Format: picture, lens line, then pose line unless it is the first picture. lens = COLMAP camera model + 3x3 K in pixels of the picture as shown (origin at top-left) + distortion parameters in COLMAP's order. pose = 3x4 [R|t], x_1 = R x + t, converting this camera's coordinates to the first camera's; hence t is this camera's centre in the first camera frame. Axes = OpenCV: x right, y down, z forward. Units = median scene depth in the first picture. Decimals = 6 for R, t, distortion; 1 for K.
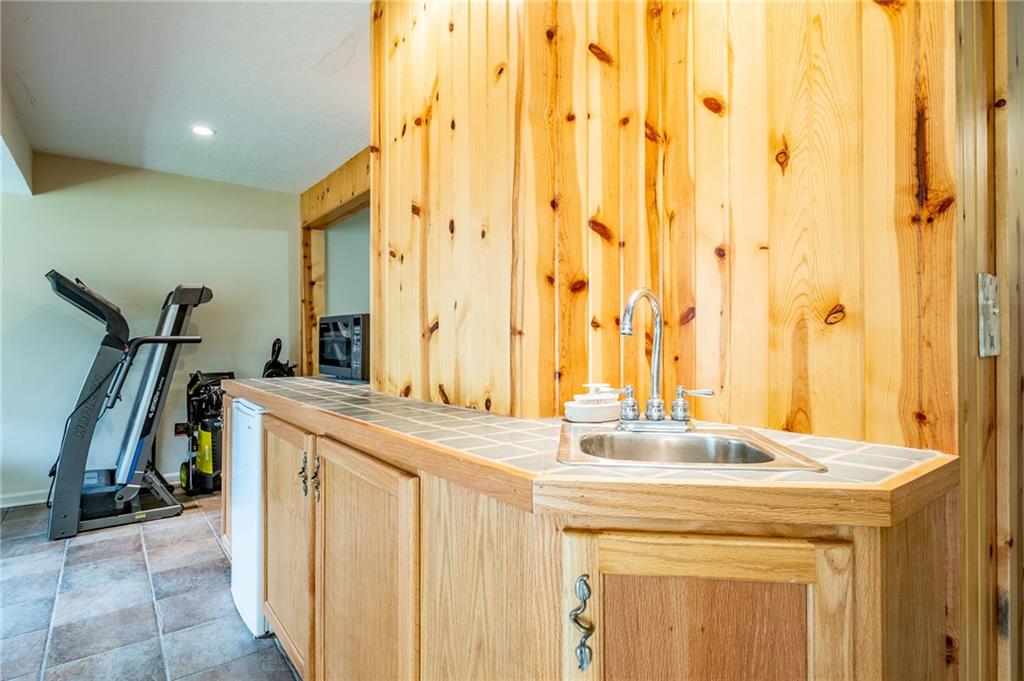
lens RADIAL K [[529.1, 0, 510.7], [0, 529.1, 339.9], [0, 0, 1]] dist [-0.000871, -0.000844]
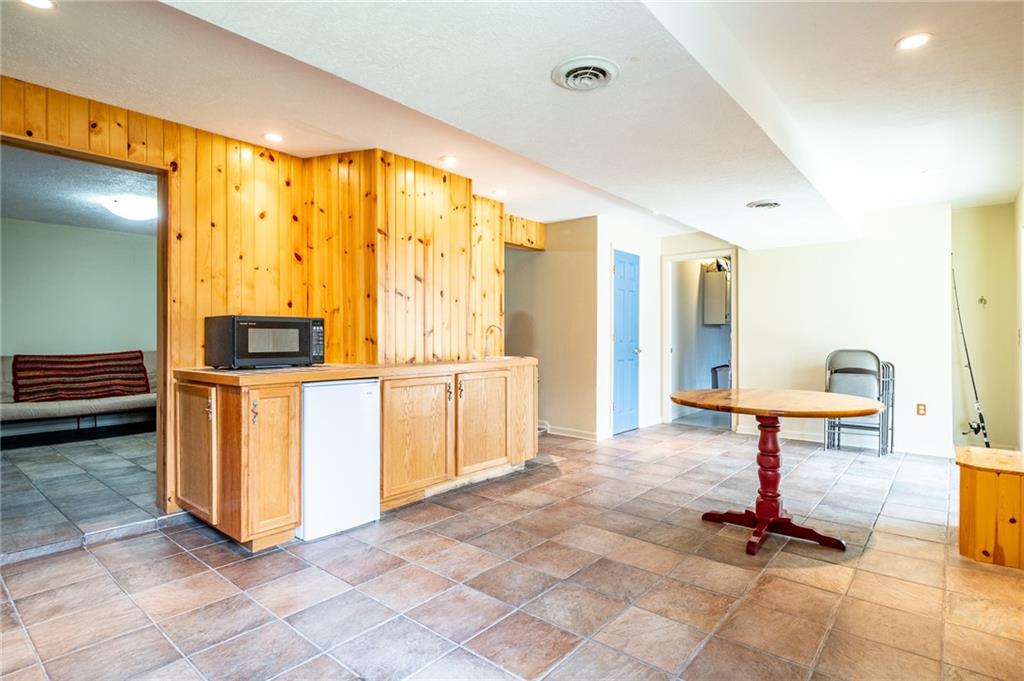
lens RADIAL K [[529.1, 0, 510.3], [0, 529.1, 338.3], [0, 0, 1]] dist [-0.000871, -0.000844]
pose [[-0.213901, -0.009619, 0.976808, -2.489438], [-0.009358, 0.999926, 0.007797, -0.012285], [-0.976811, -0.007473, -0.213975, 1.106425]]
